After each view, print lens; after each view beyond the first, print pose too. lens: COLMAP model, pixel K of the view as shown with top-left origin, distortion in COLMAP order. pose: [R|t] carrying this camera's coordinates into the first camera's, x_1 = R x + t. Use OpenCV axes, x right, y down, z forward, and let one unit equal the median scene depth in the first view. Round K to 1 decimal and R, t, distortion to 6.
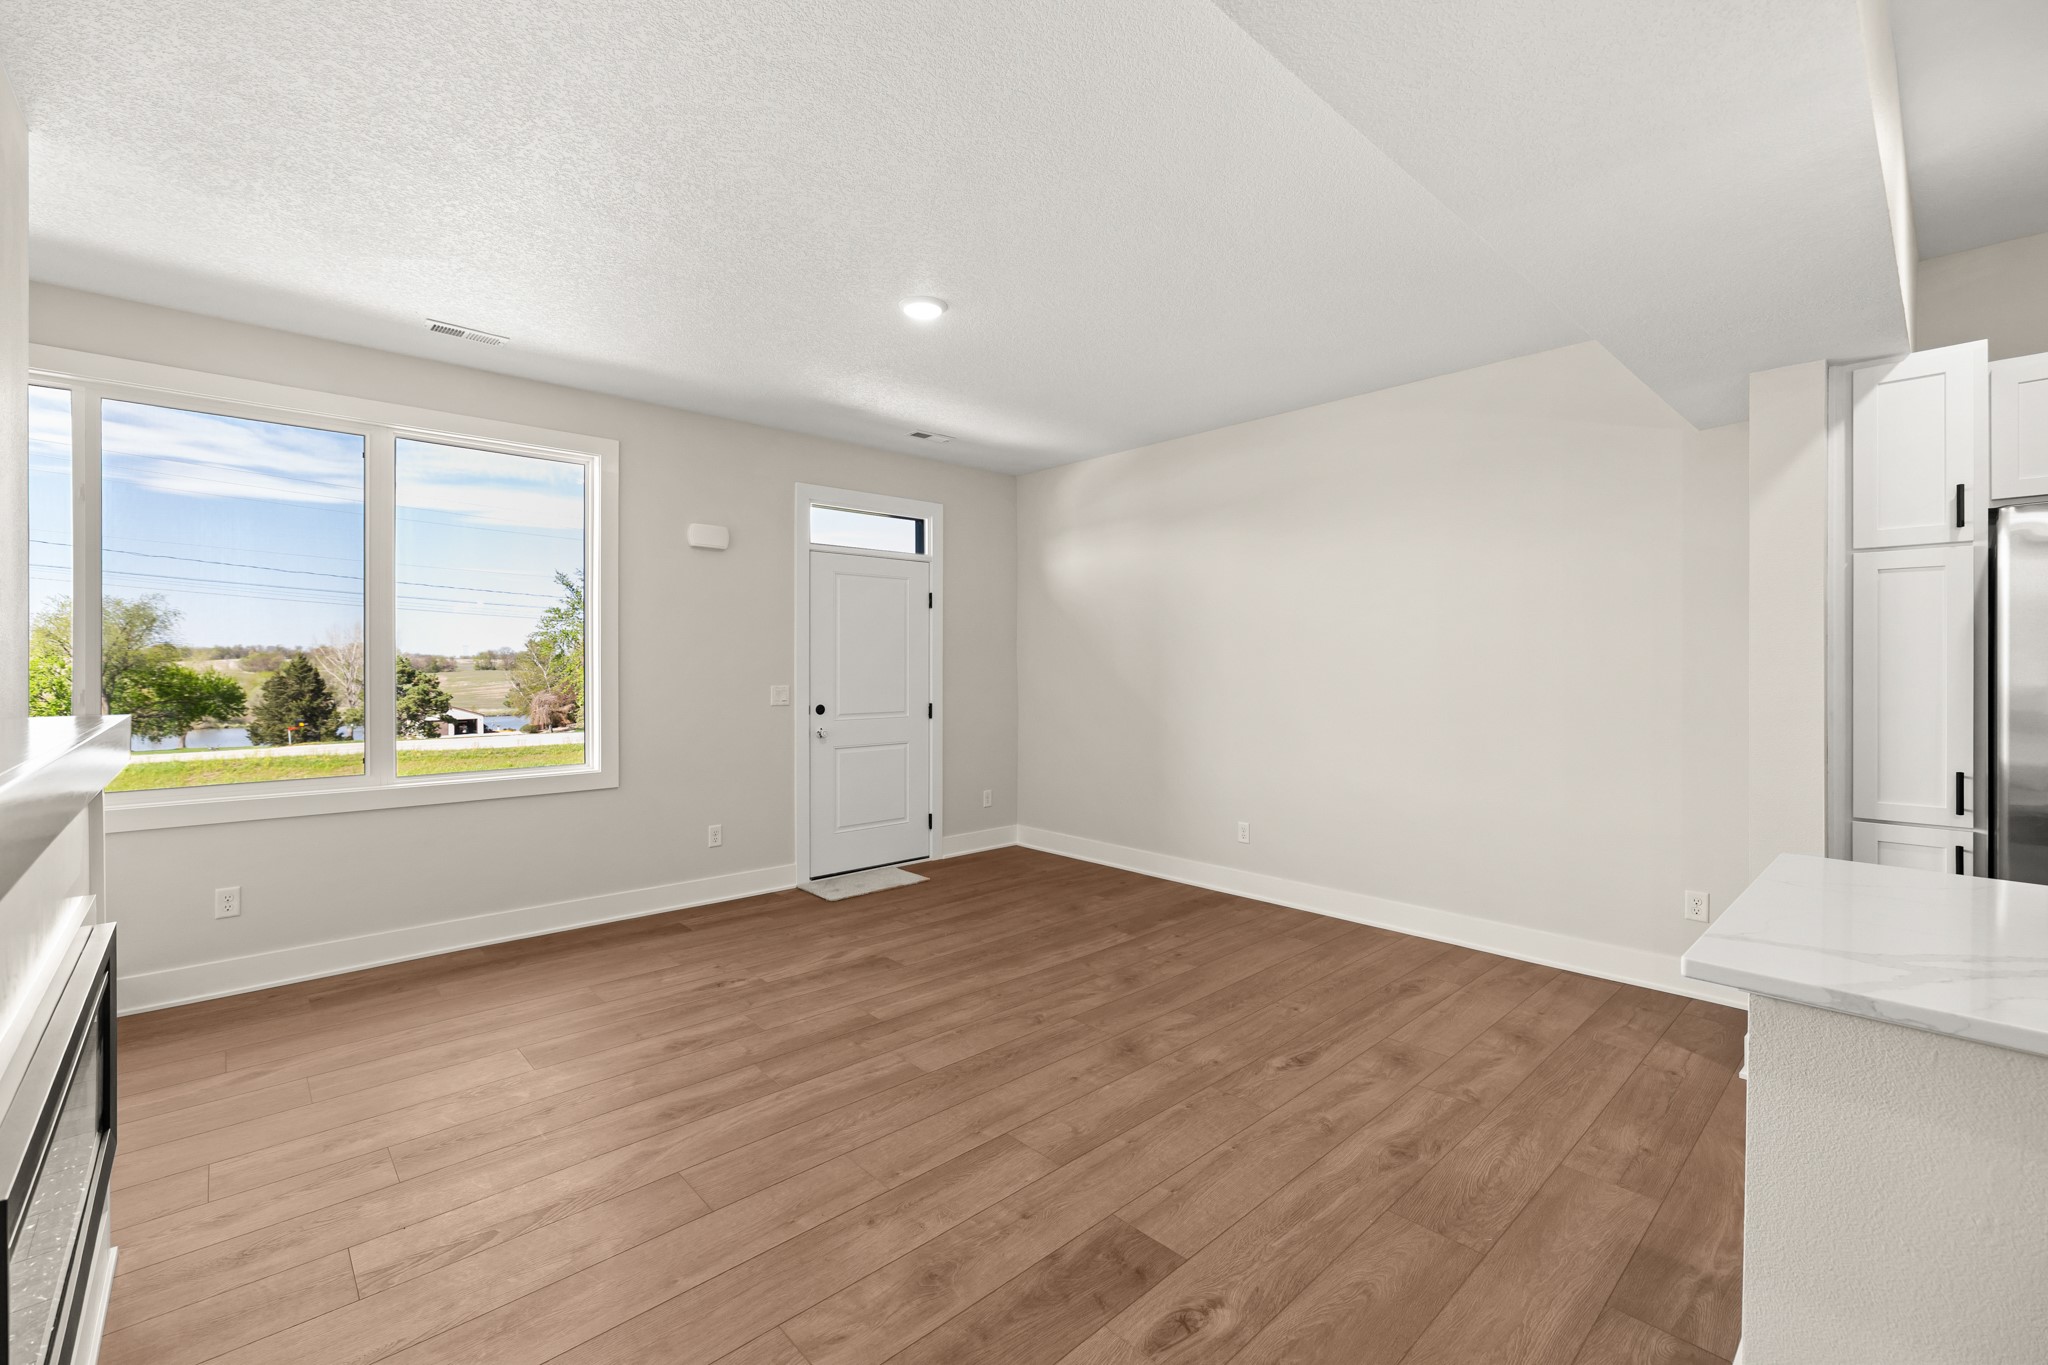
lens RADIAL K [[865.8, 0, 1018.4], [0, 865.8, 664.5], [0, 0, 1]] dist [0.001126, -0.000031]
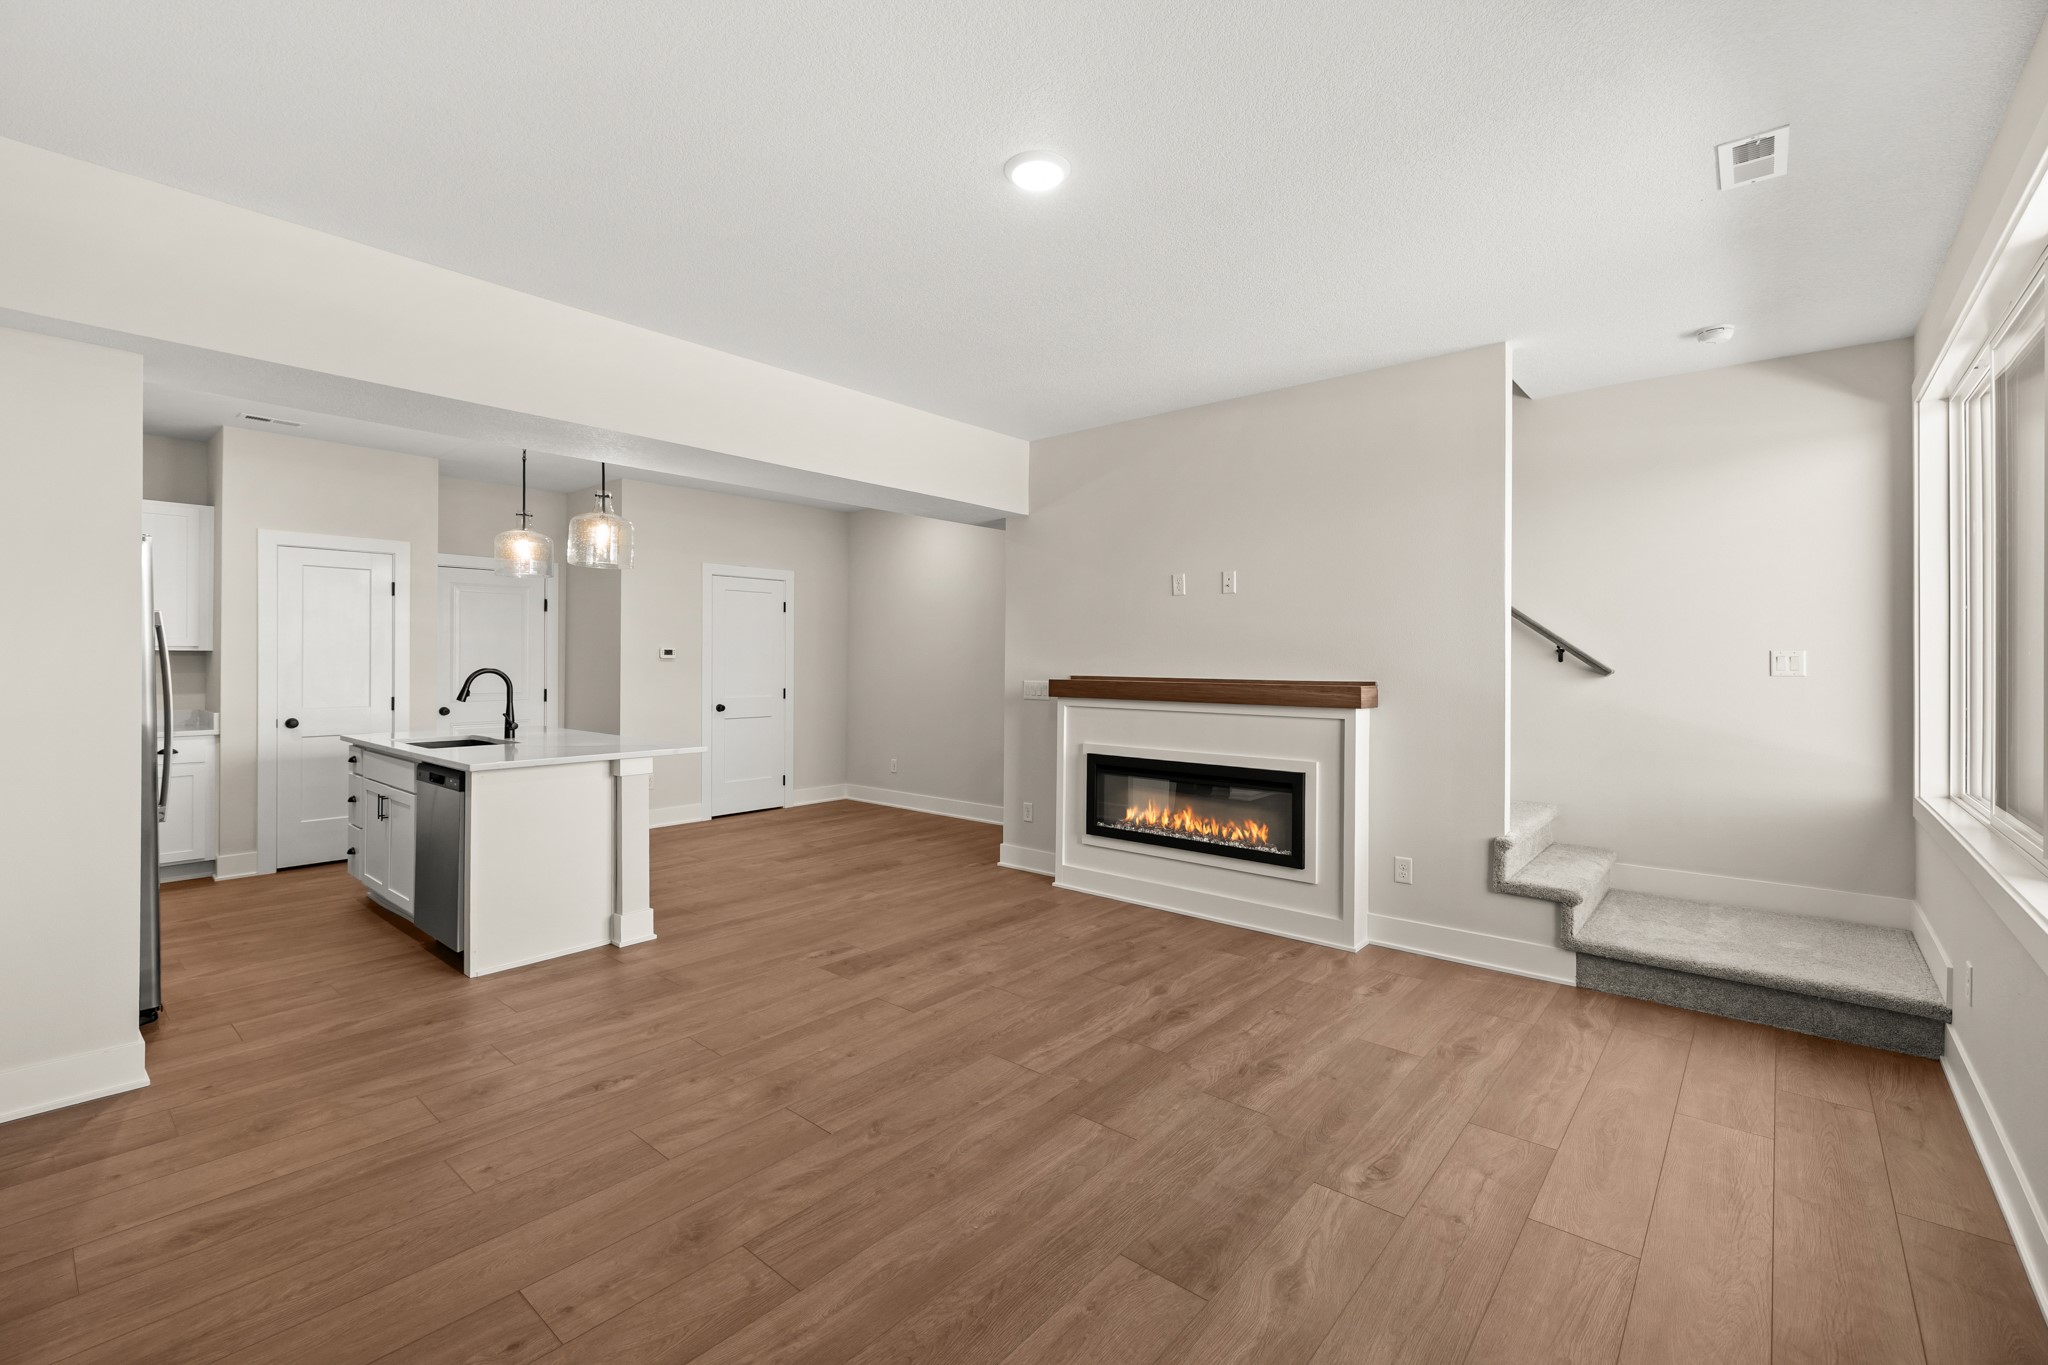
lens RADIAL K [[875.4, 0, 1018.9], [0, 875.4, 657.5], [0, 0, 1]] dist [0.001415, 0.000479]
pose [[-0.992926, -0.004756, -0.118643, -0.009428], [-0.004603, 0.999988, -0.001562, -0.001837], [0.118649, -0.001005, -0.992936, 1.982775]]
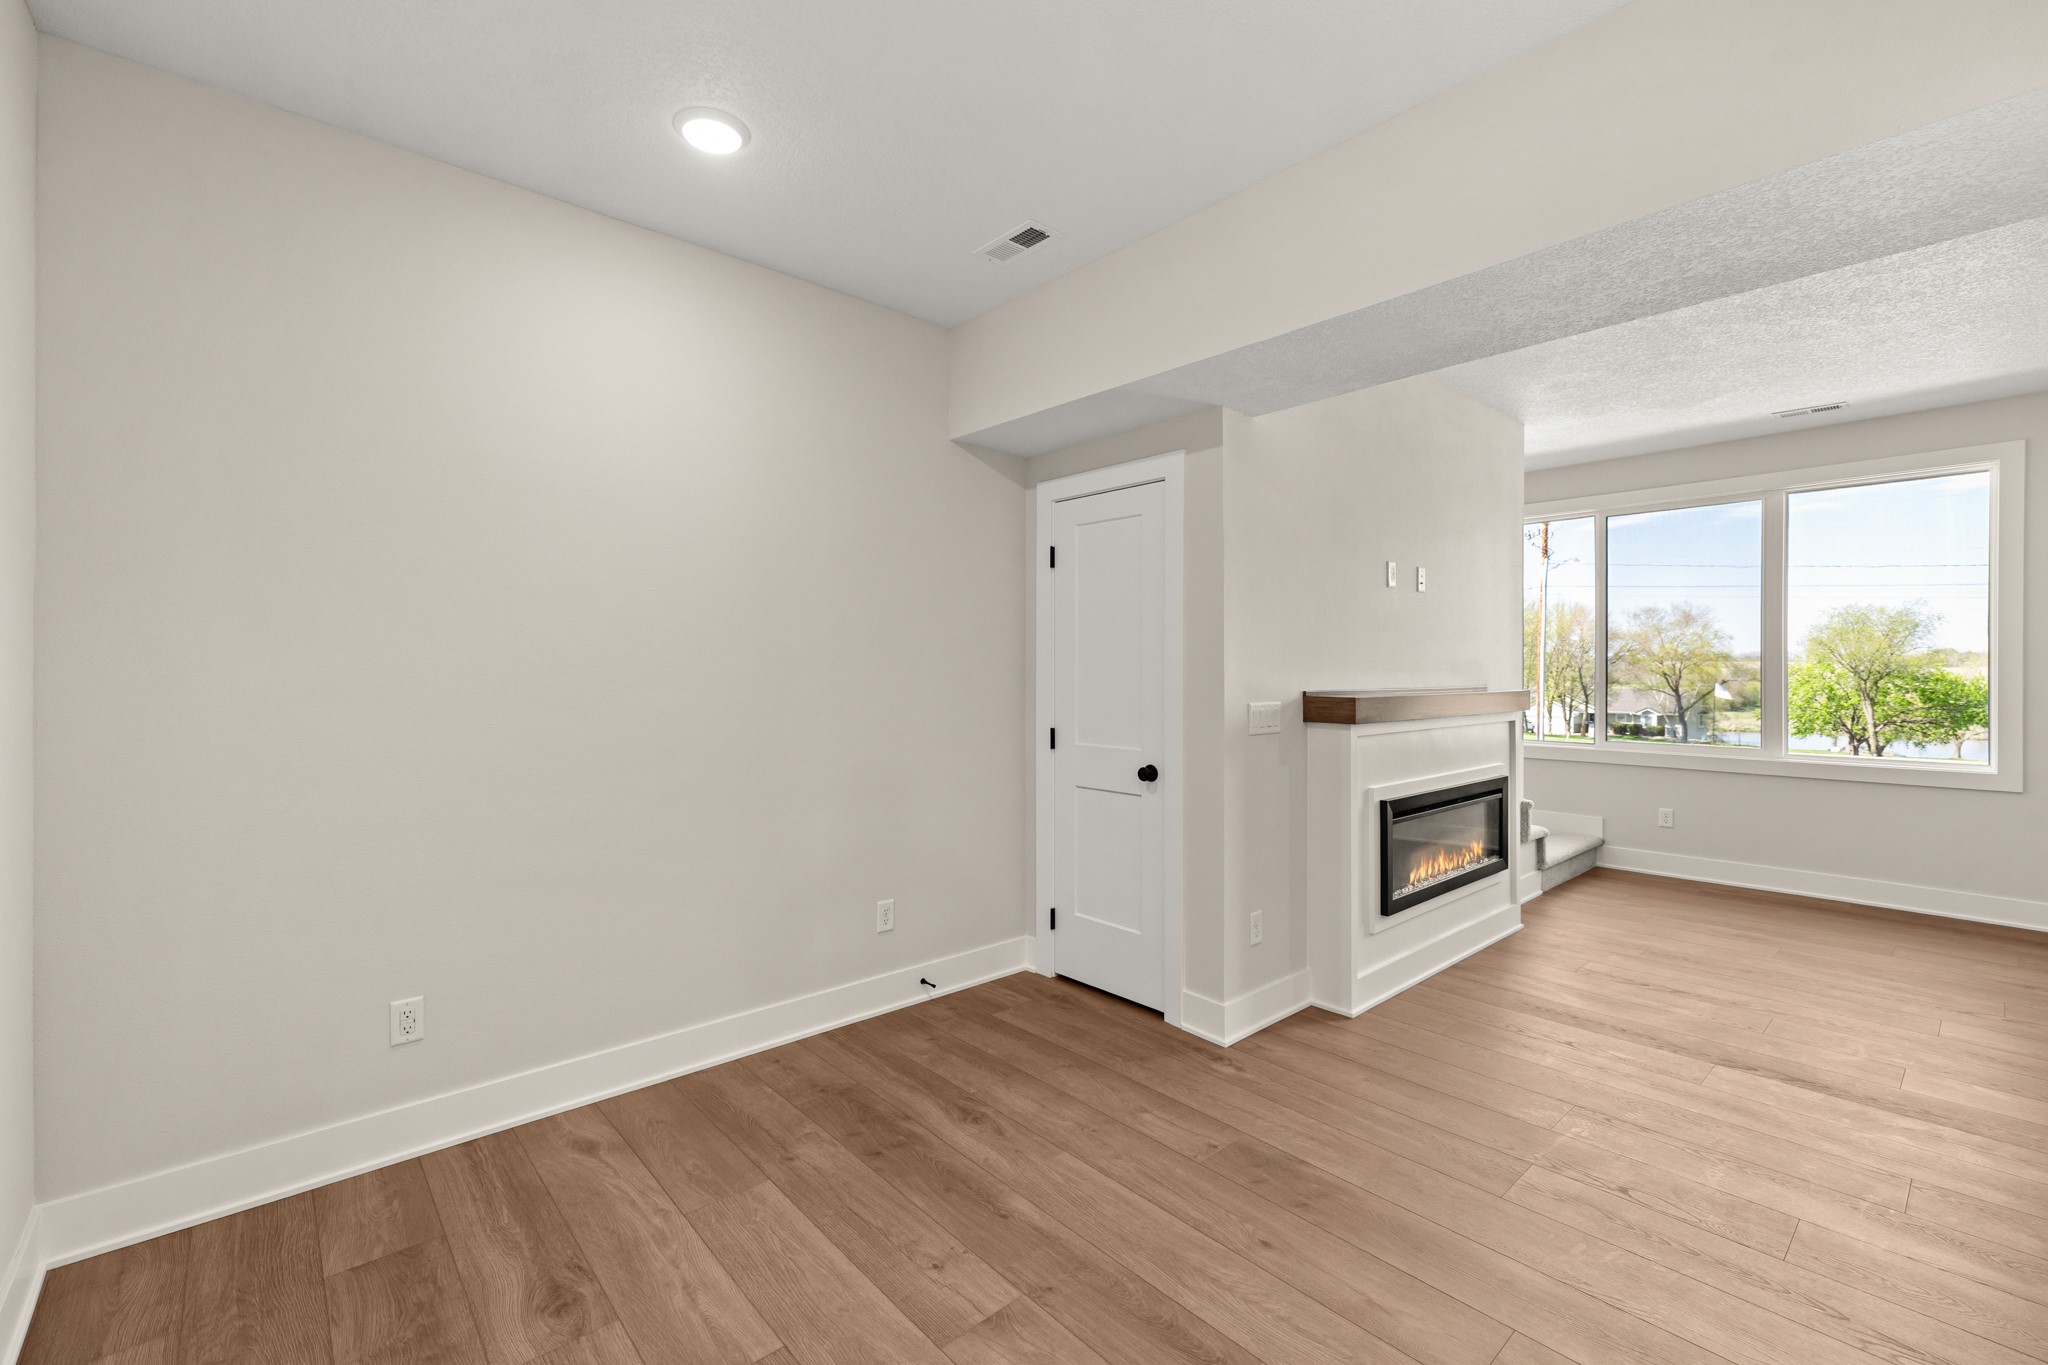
lens RADIAL K [[875.4, 0, 1018.9], [0, 875.4, 657.5], [0, 0, 1]] dist [0.001415, 0.000479]
pose [[-0.023121, -0.012800, -0.999651, 0.874723], [-0.001412, 0.999917, -0.012771, 0.002080], [0.999732, 0.001116, -0.023137, -0.181997]]
